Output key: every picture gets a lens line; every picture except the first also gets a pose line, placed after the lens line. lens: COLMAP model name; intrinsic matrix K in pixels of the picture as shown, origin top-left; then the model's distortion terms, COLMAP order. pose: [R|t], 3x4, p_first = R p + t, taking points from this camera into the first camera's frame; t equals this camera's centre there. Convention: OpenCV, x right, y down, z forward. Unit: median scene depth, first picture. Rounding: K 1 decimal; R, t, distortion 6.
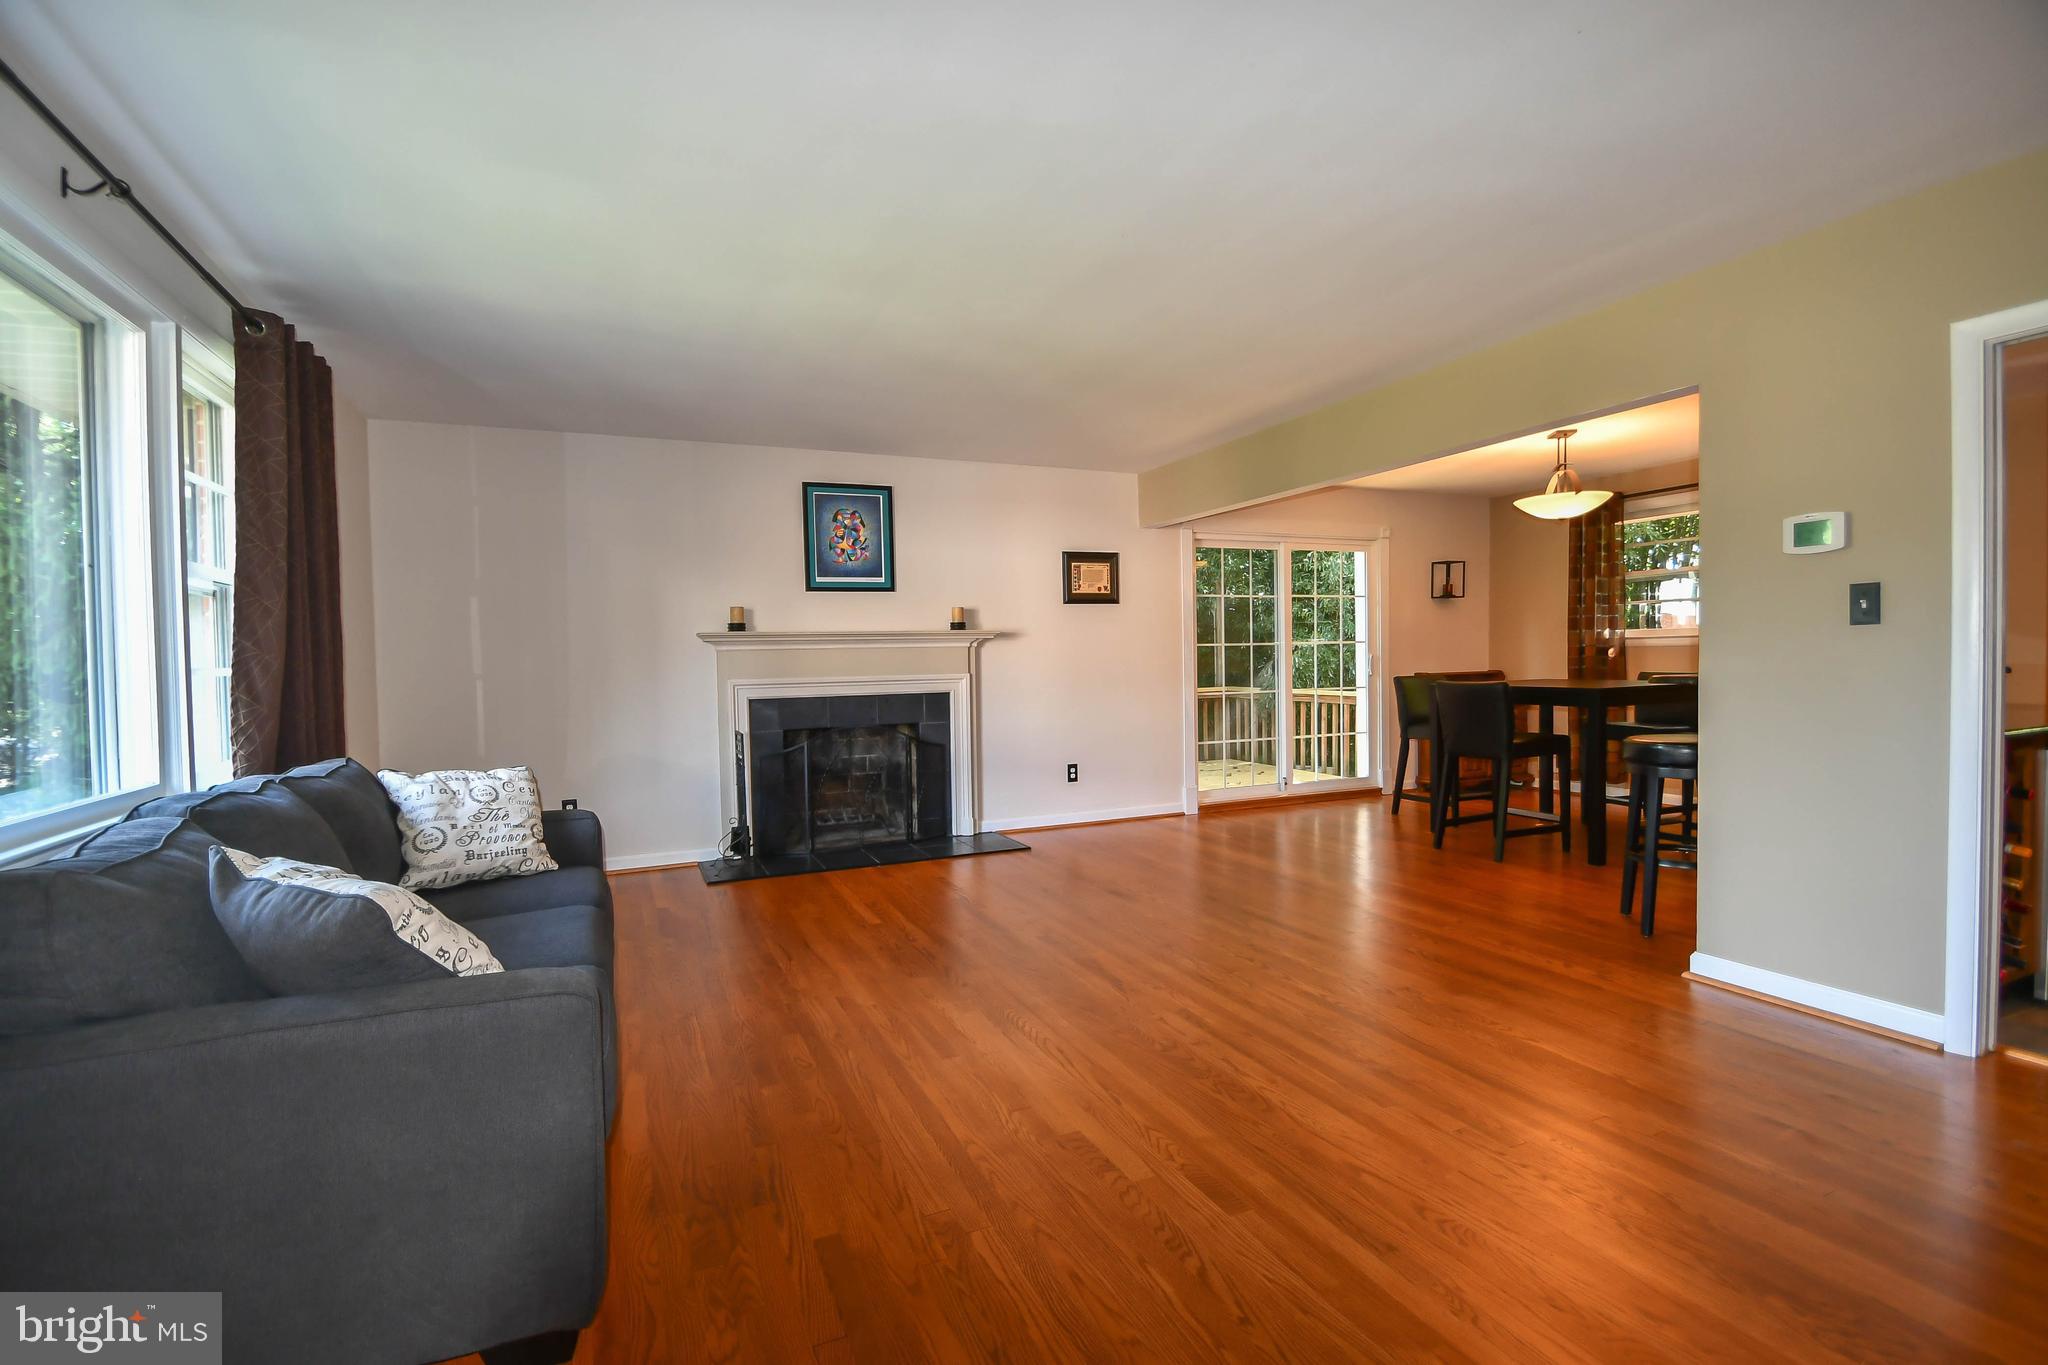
lens RADIAL K [[918.6, 0, 1010.2], [0, 918.6, 689.5], [0, 0, 1]] dist [0.013753, -0.016945]
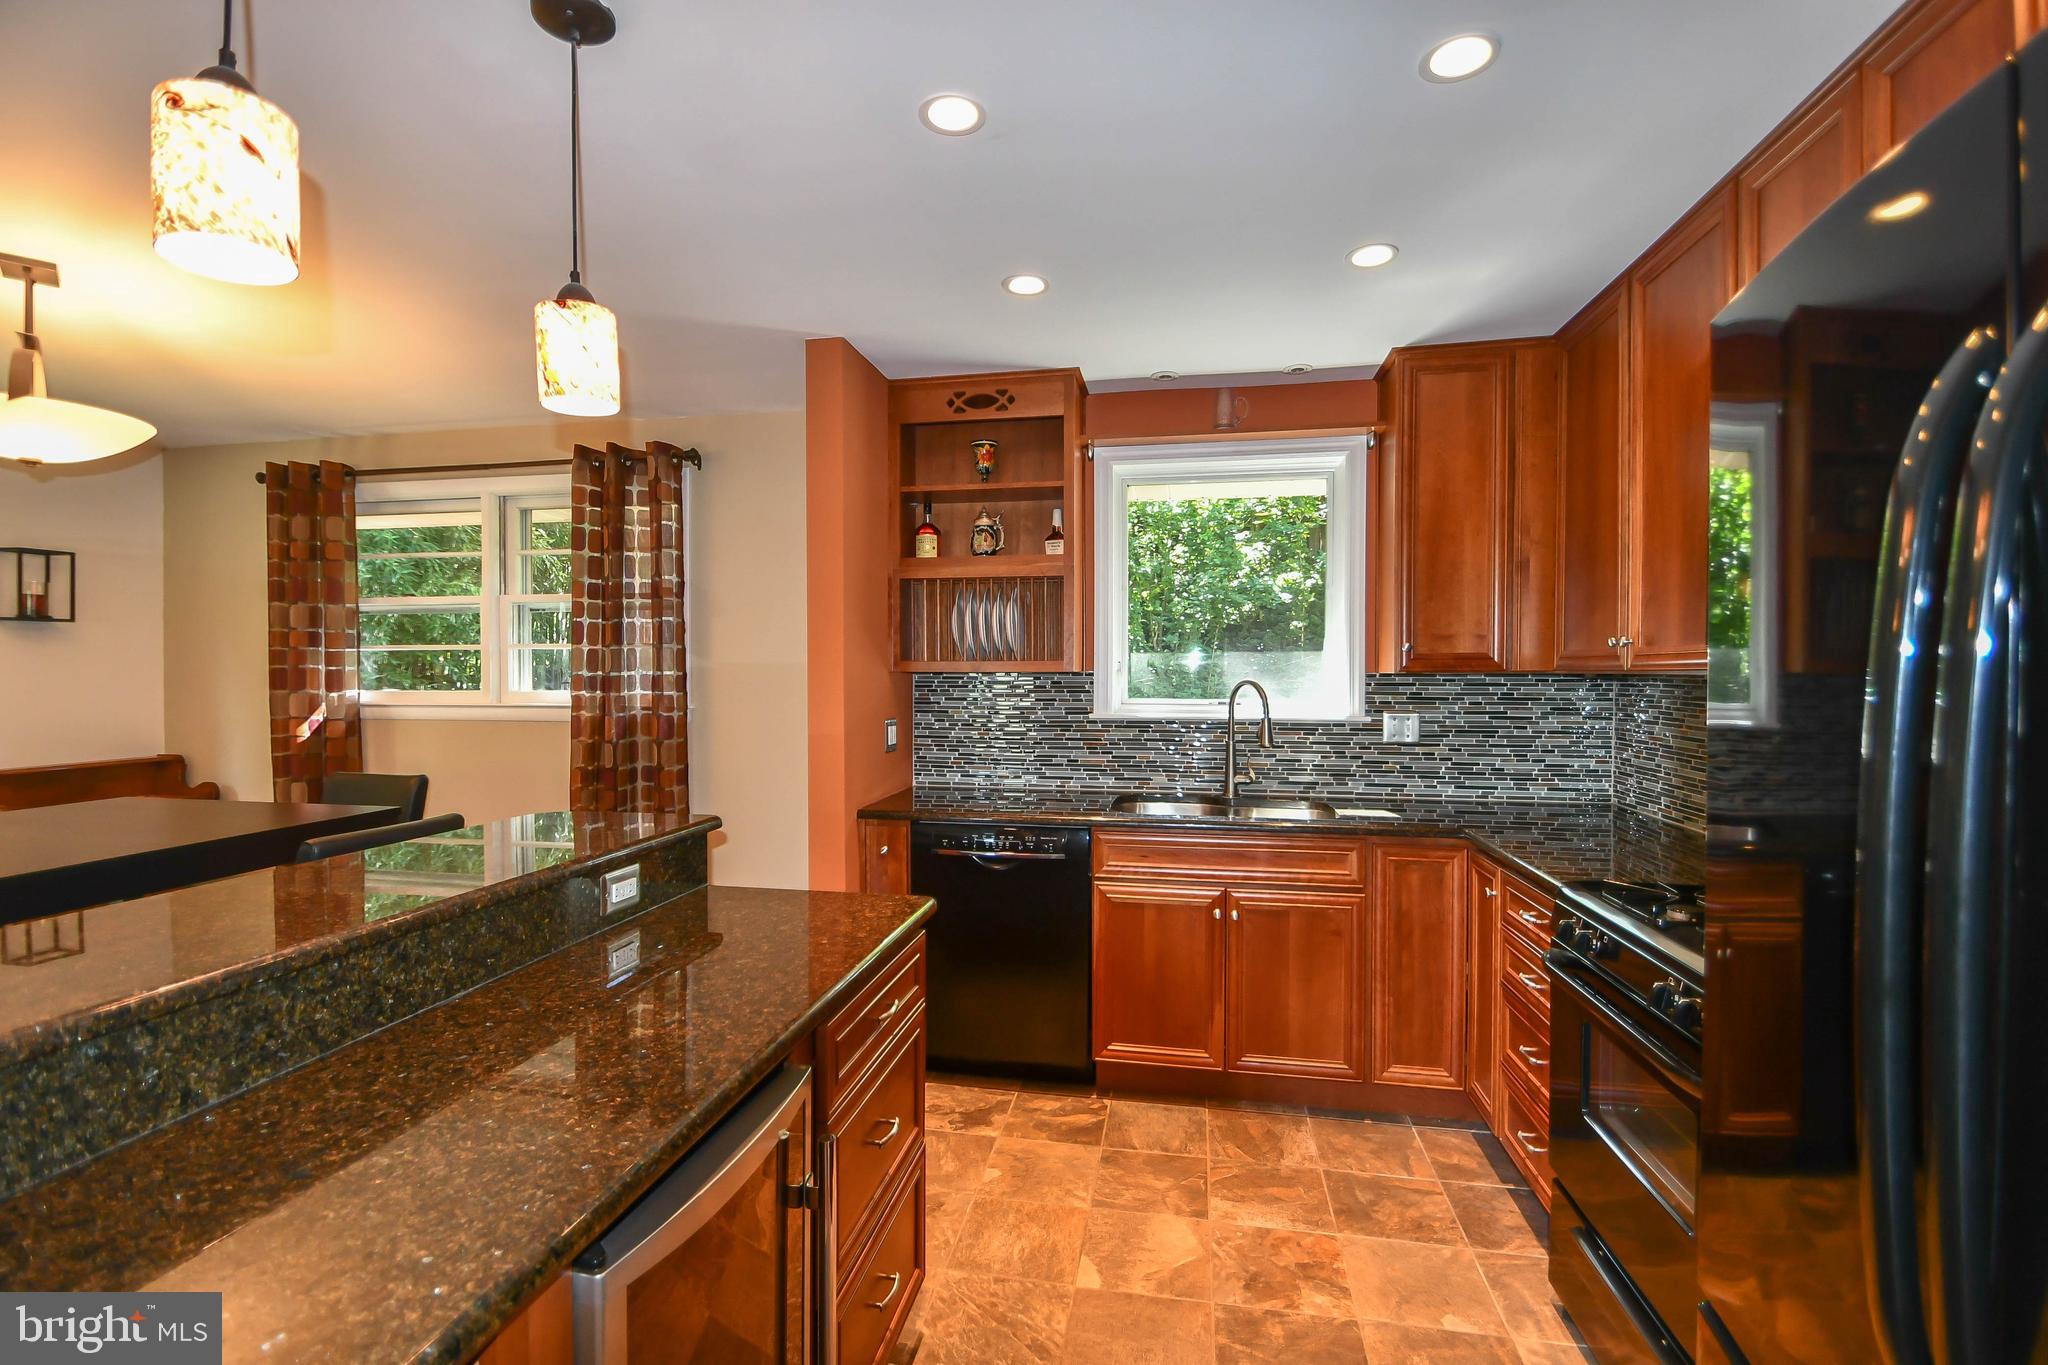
lens RADIAL K [[919.0, 0, 1013.1], [0, 919.0, 685.6], [0, 0, 1]] dist [0.010342, -0.013856]
pose [[0.564415, 0.002797, 0.825487, 0.482693], [0.018665, 0.999695, -0.016148, -0.060563], [-0.825280, 0.024522, 0.564191, 0.353050]]
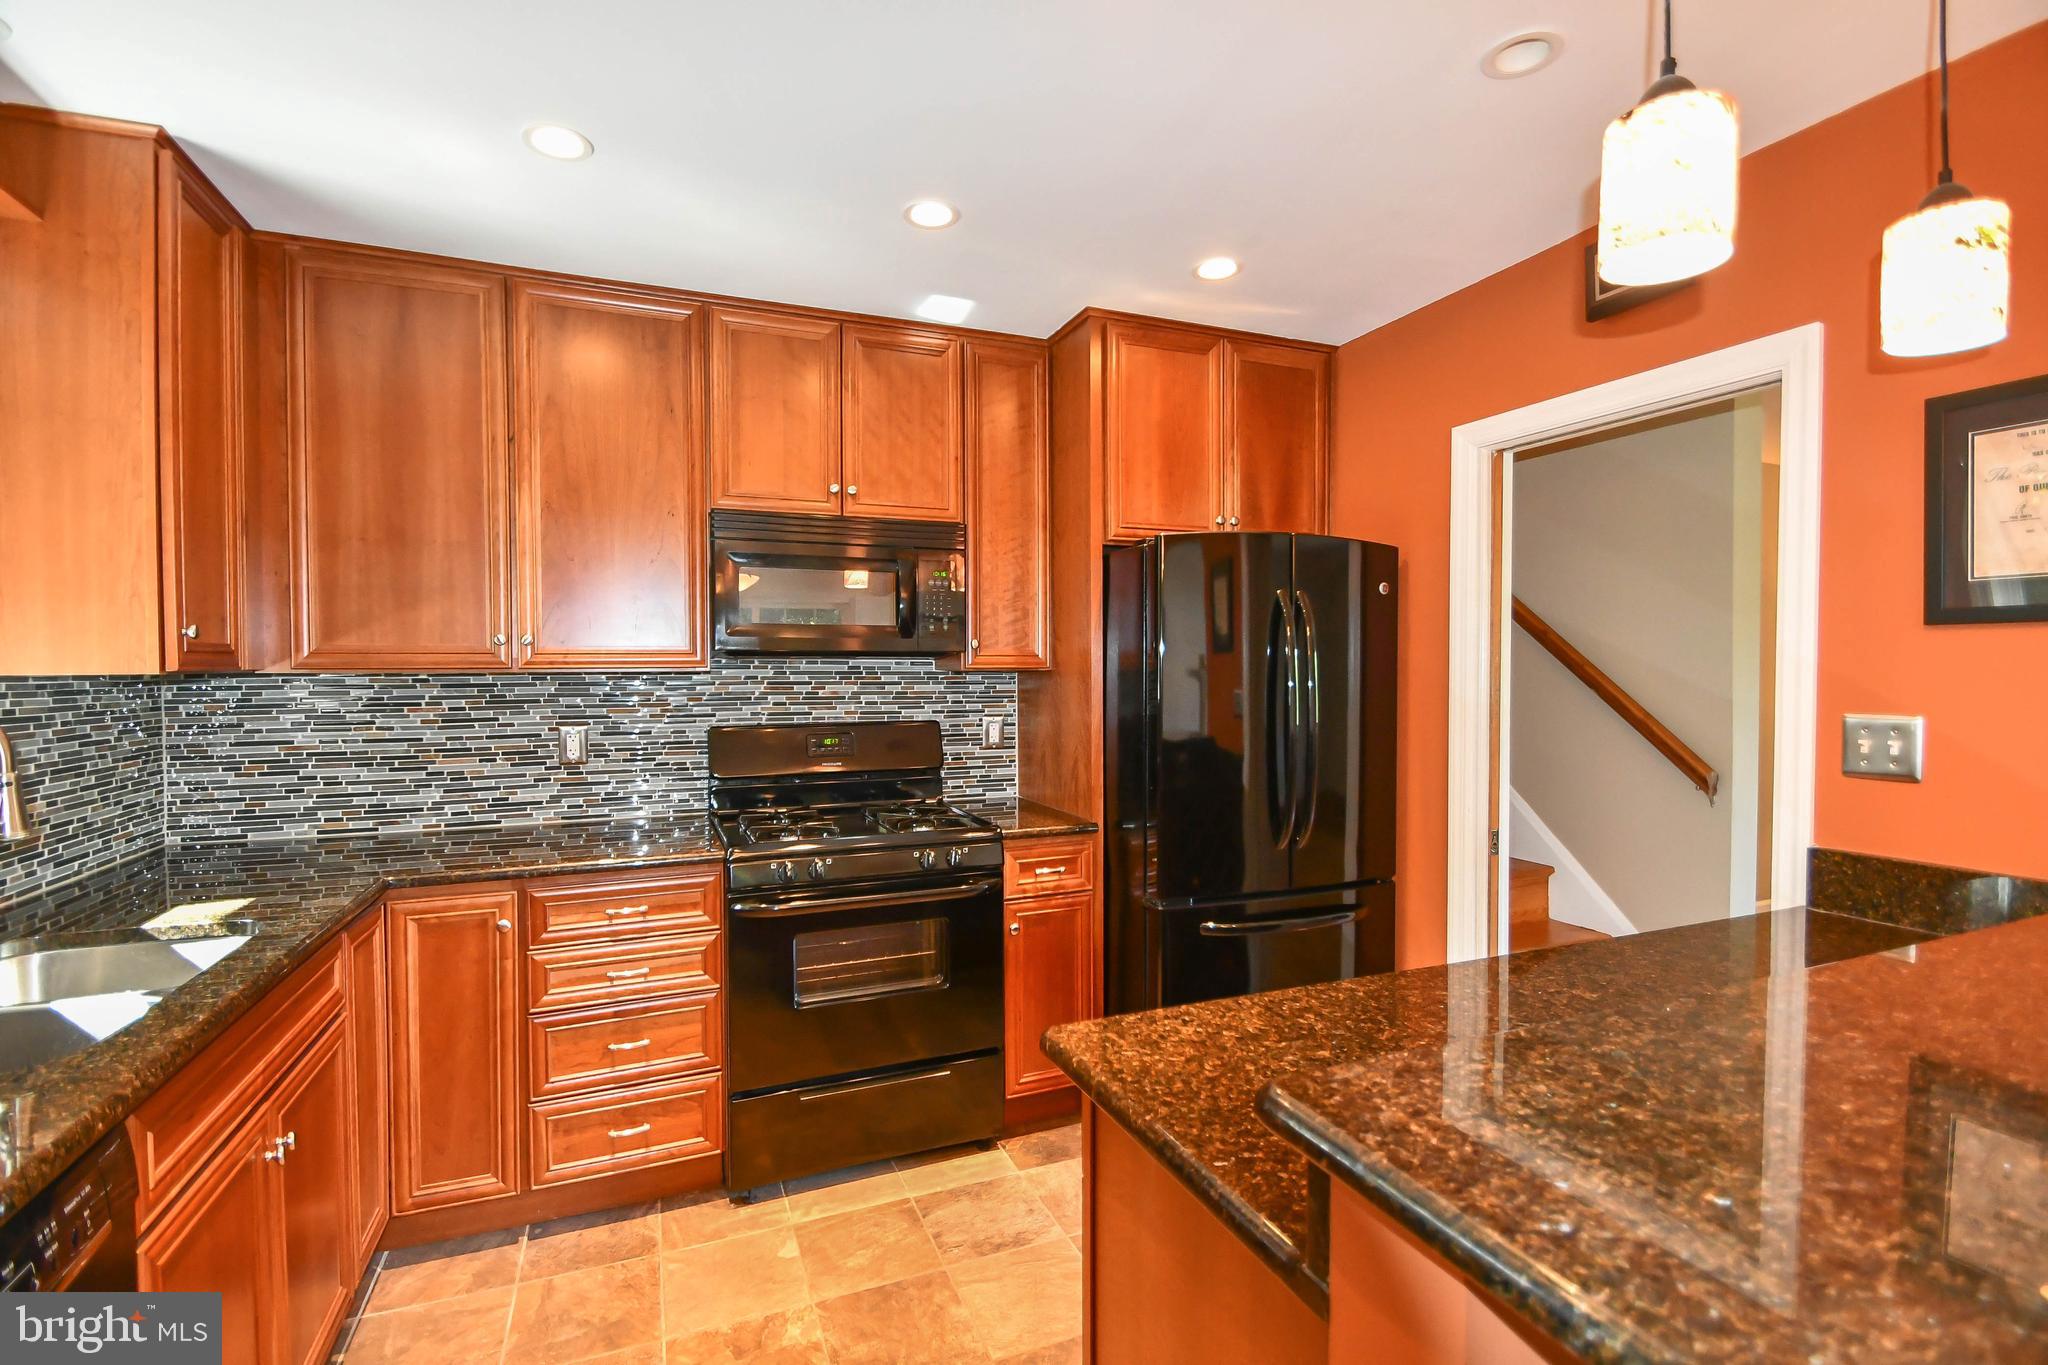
lens RADIAL K [[922.0, 0, 1017.1], [0, 922.0, 685.1], [0, 0, 1]] dist [-0.002338, -0.000311]
pose [[-0.999409, 0.022430, 0.026037, 0.746939], [0.023797, 0.998289, 0.053420, -0.077967], [-0.024794, 0.054008, -0.998233, 0.779100]]
